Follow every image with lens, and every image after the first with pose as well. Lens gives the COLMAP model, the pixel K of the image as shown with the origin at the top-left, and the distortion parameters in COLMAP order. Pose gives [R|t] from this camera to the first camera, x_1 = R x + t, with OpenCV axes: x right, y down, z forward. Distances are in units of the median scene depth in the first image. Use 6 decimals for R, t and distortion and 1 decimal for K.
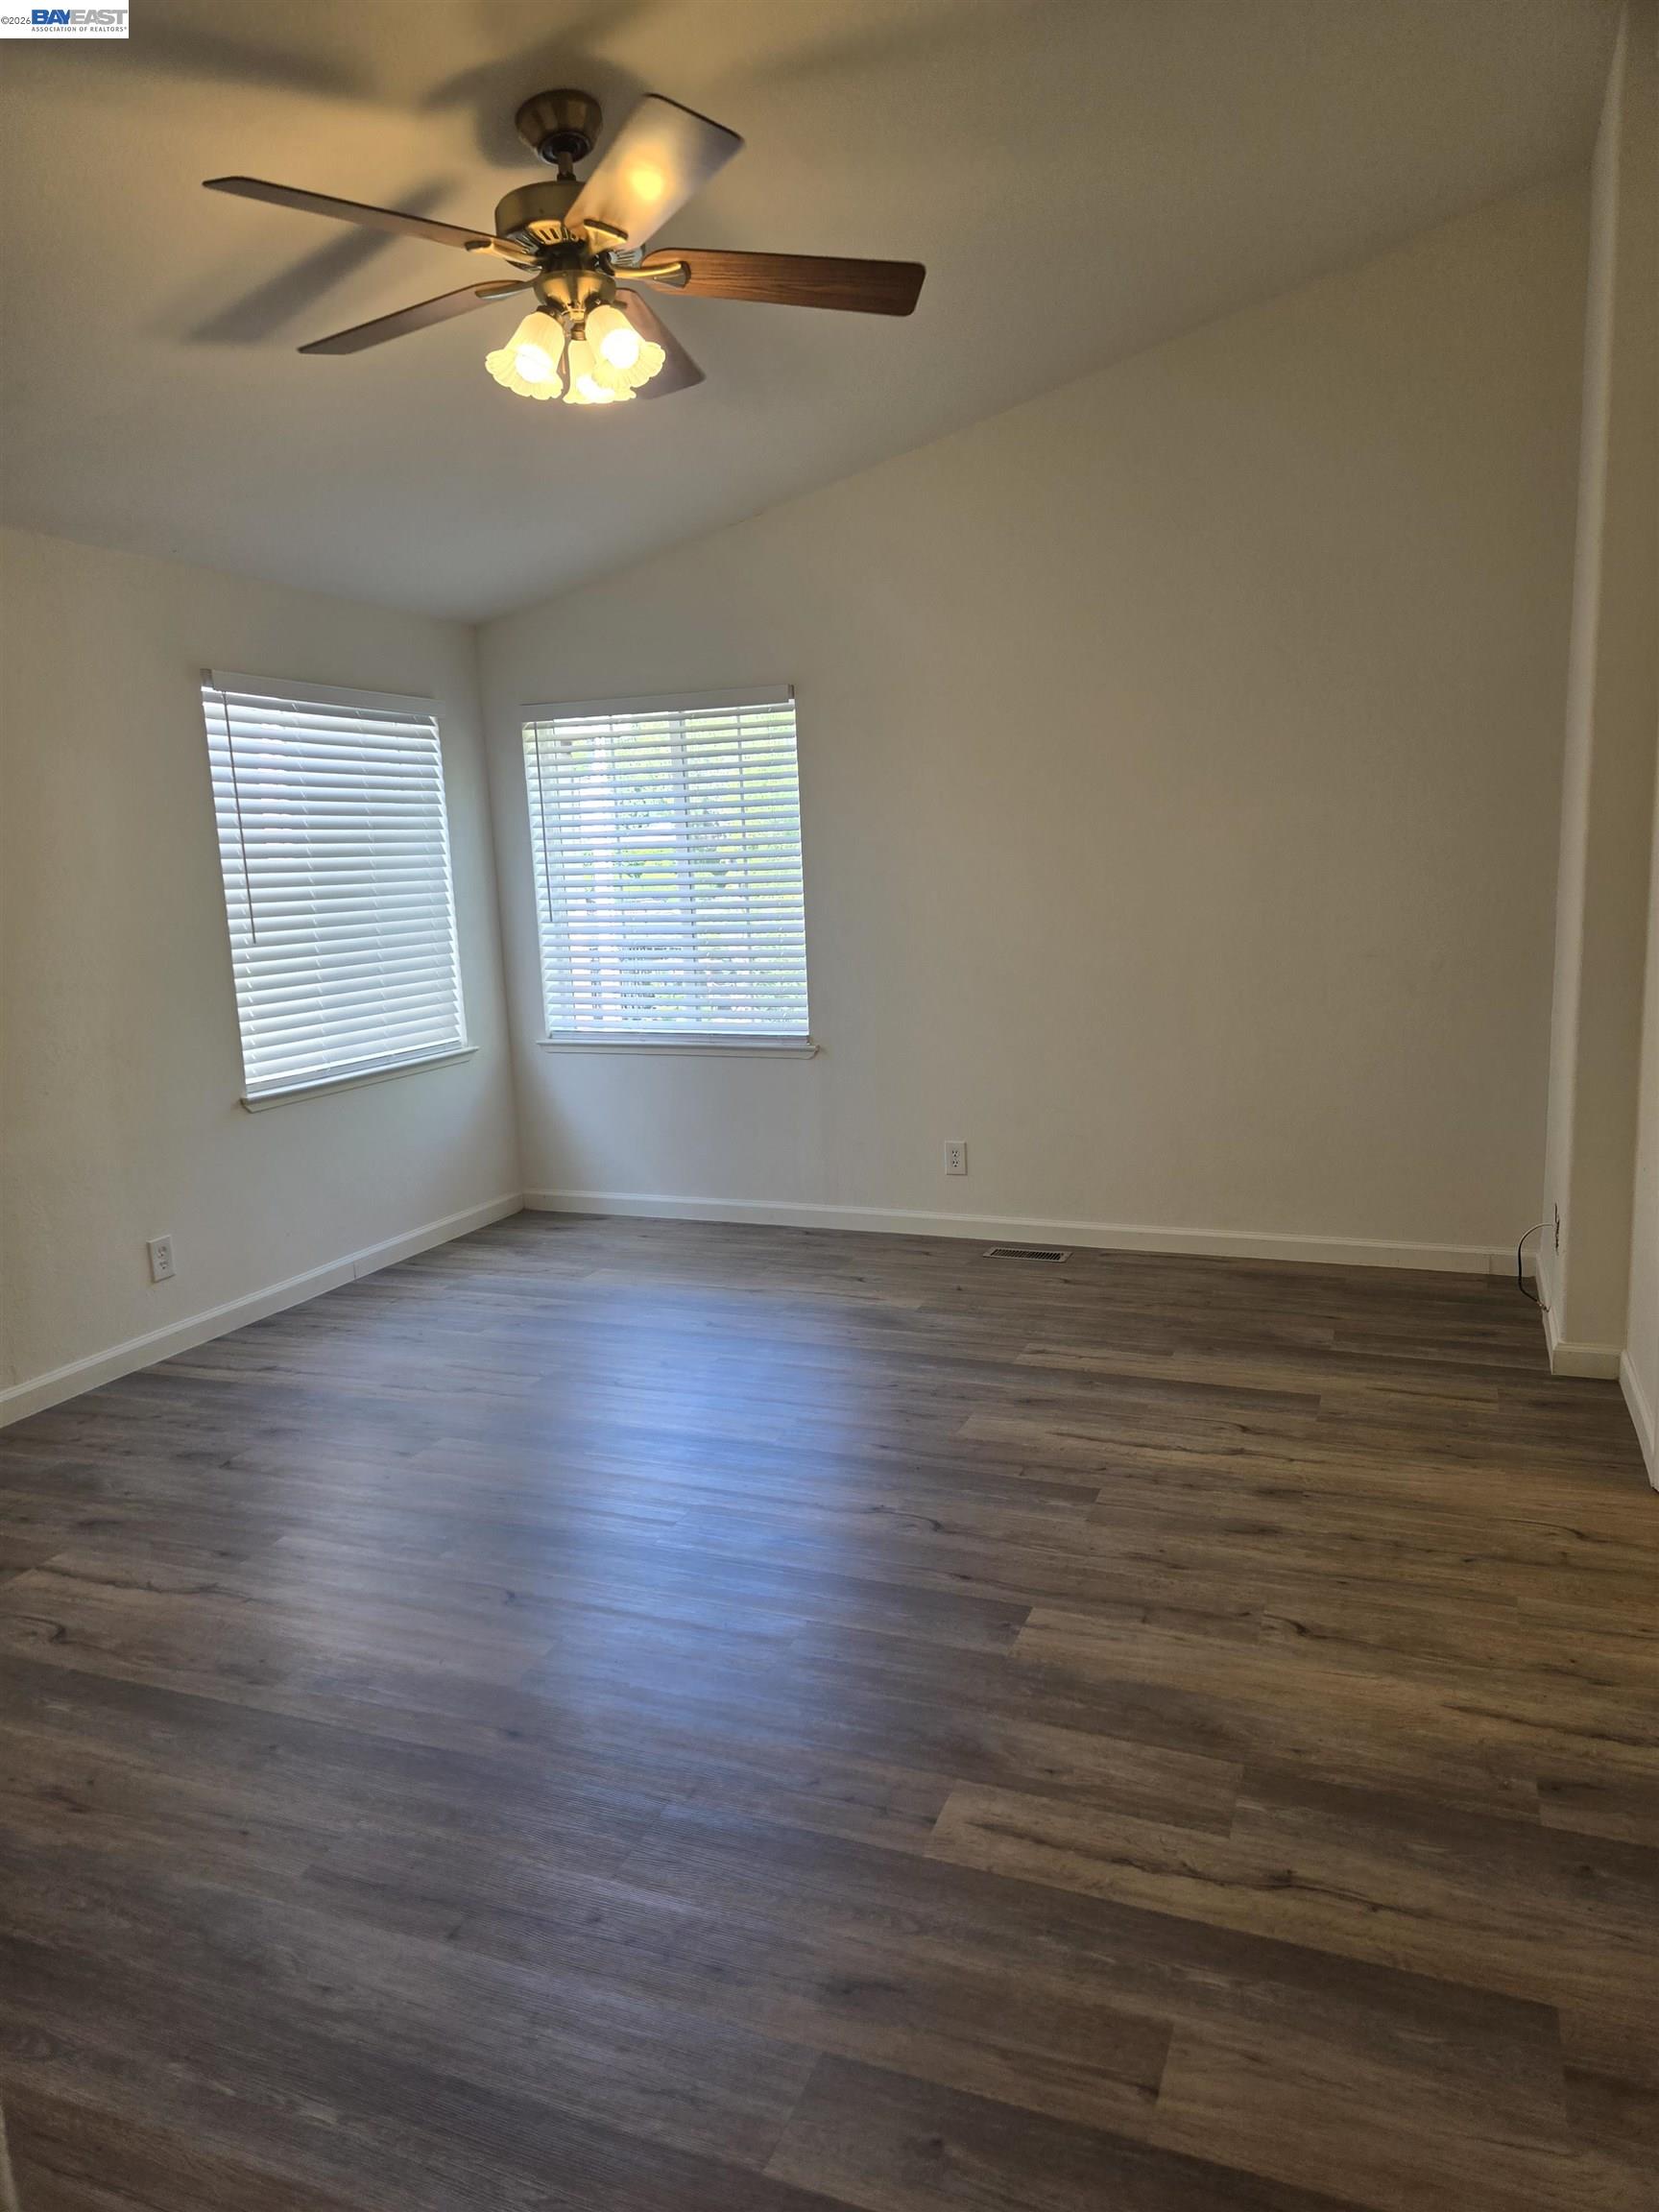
lens RADIAL K [[1480.3, 0, 808.1], [0, 1480.3, 1109.3], [0, 0, 1]] dist [0.082330, -0.058133]
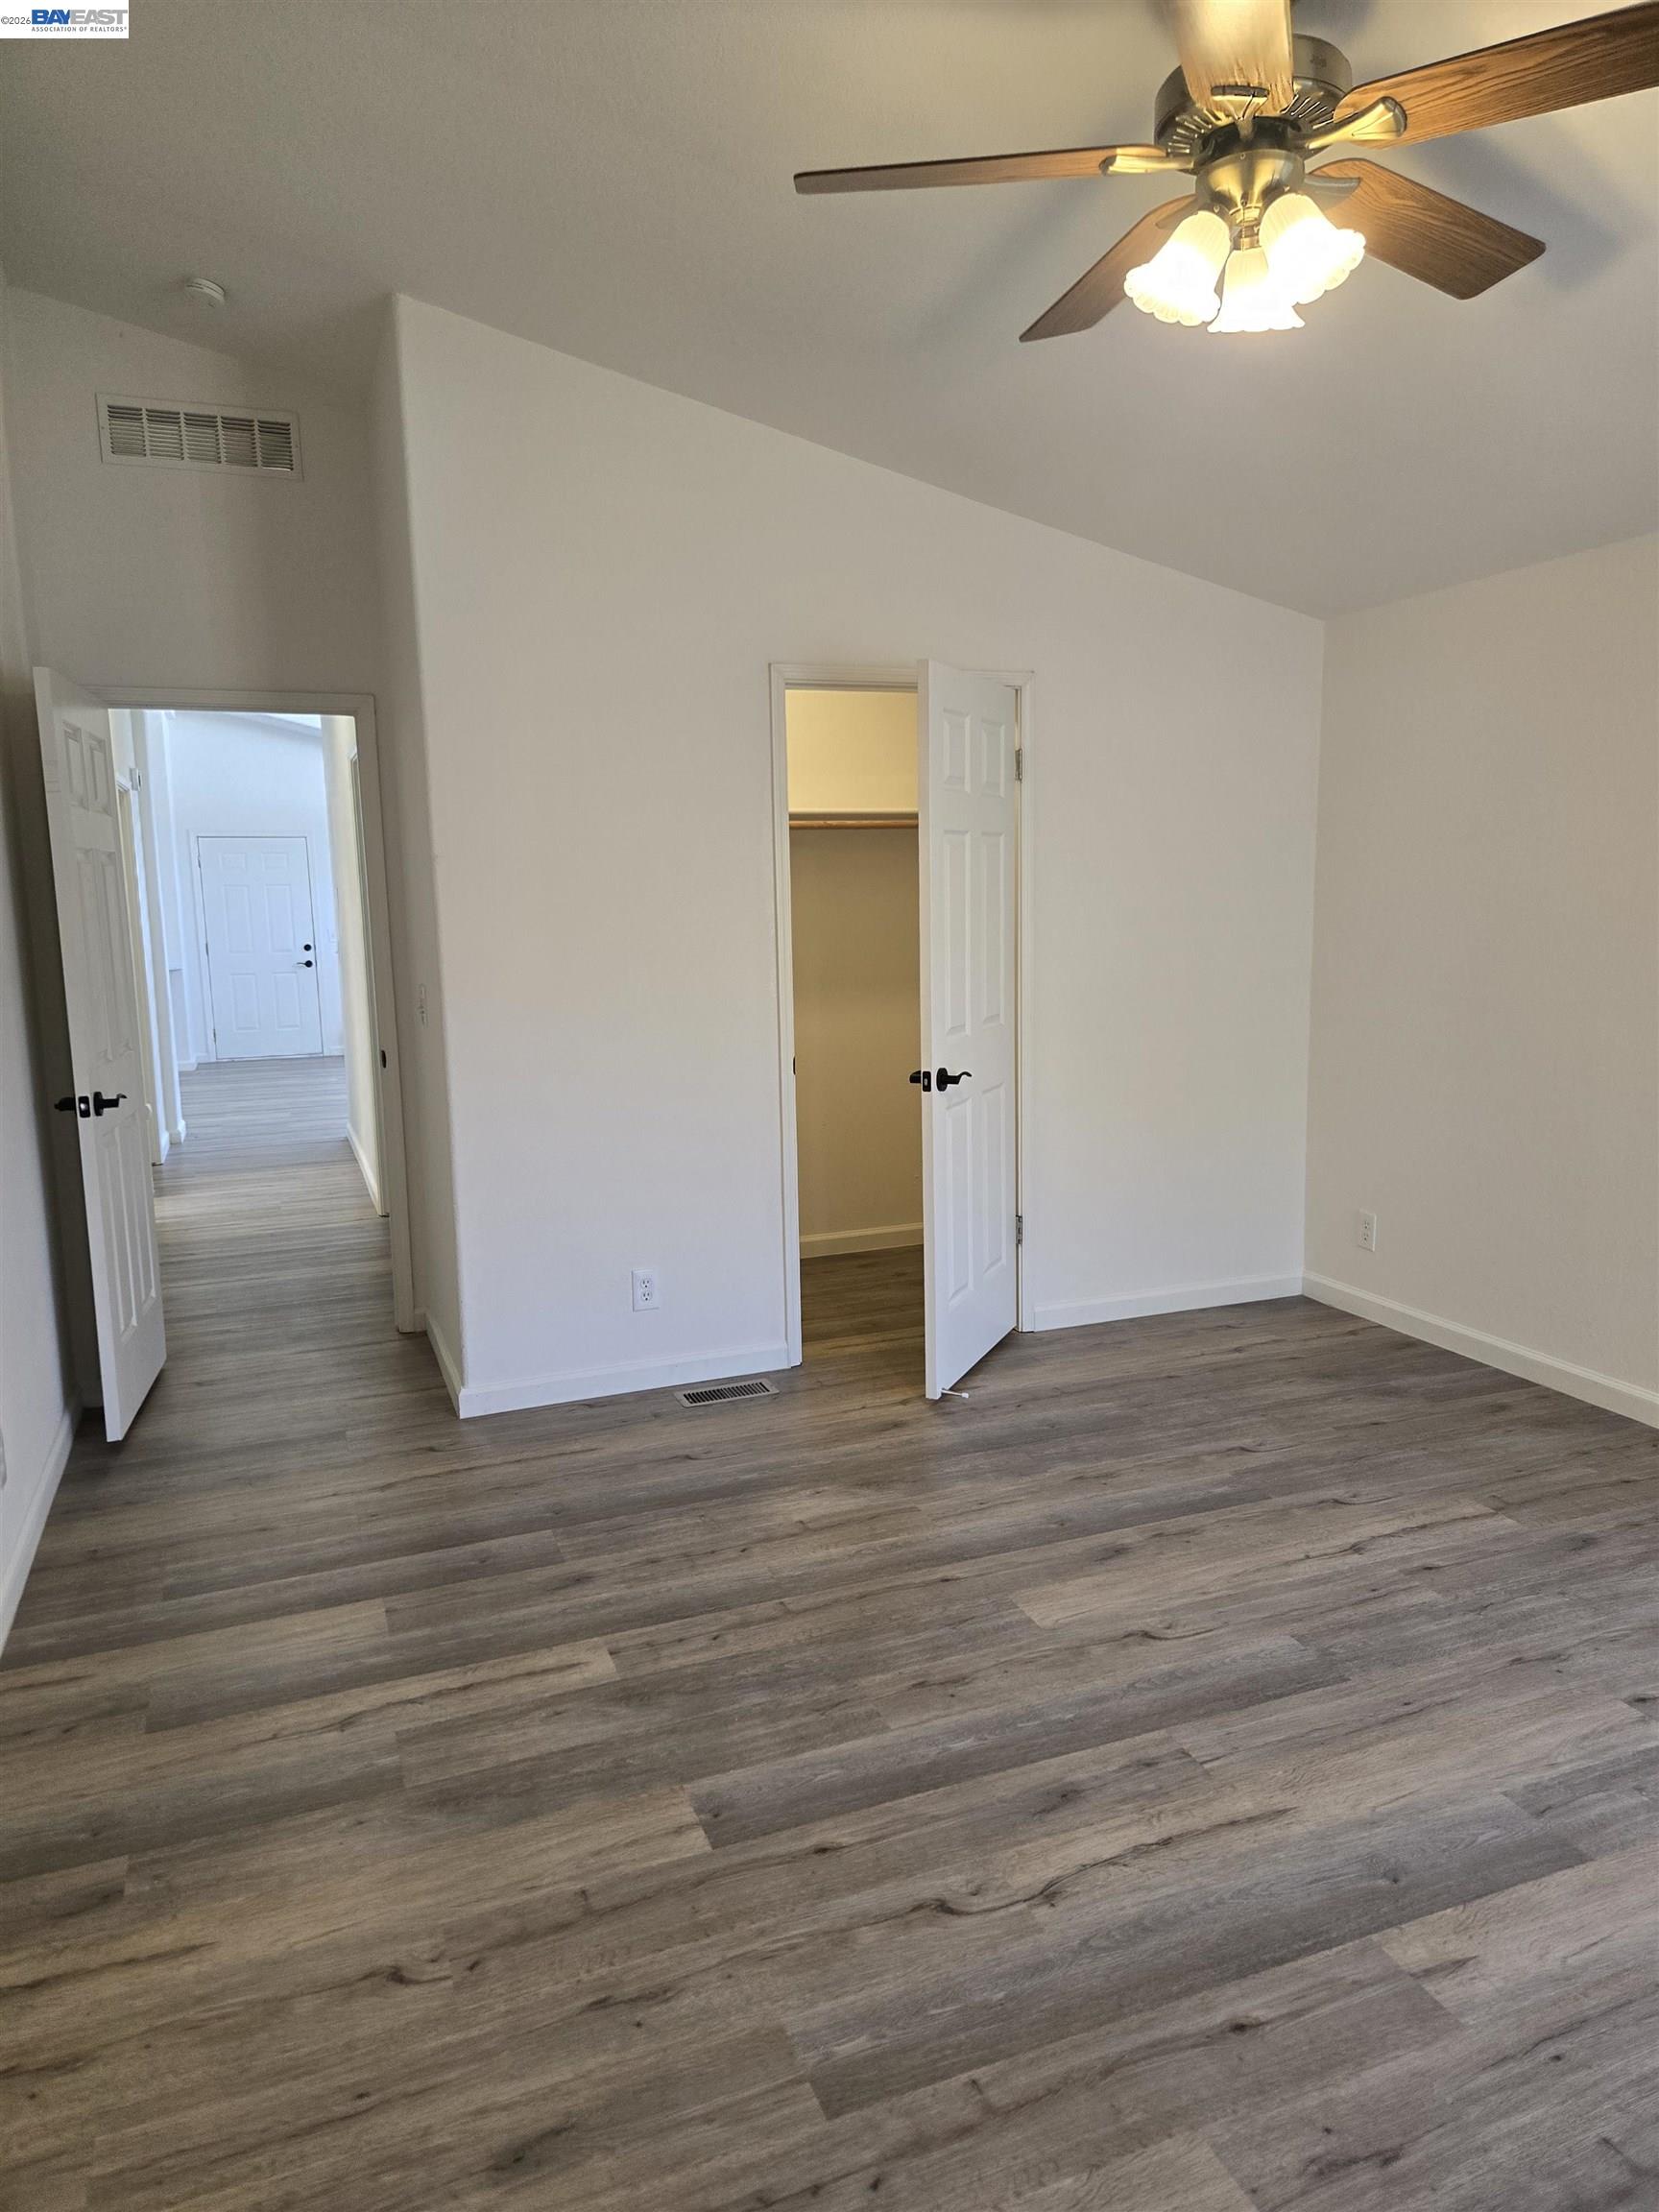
lens RADIAL K [[1480.3, 0, 808.1], [0, 1480.3, 1109.3], [0, 0, 1]] dist [0.082330, -0.058133]
pose [[-0.728399, 0.154161, -0.667584, 0.655944], [-0.070329, 0.952389, 0.296664, -0.322564], [0.681534, 0.263040, -0.682878, 1.640605]]
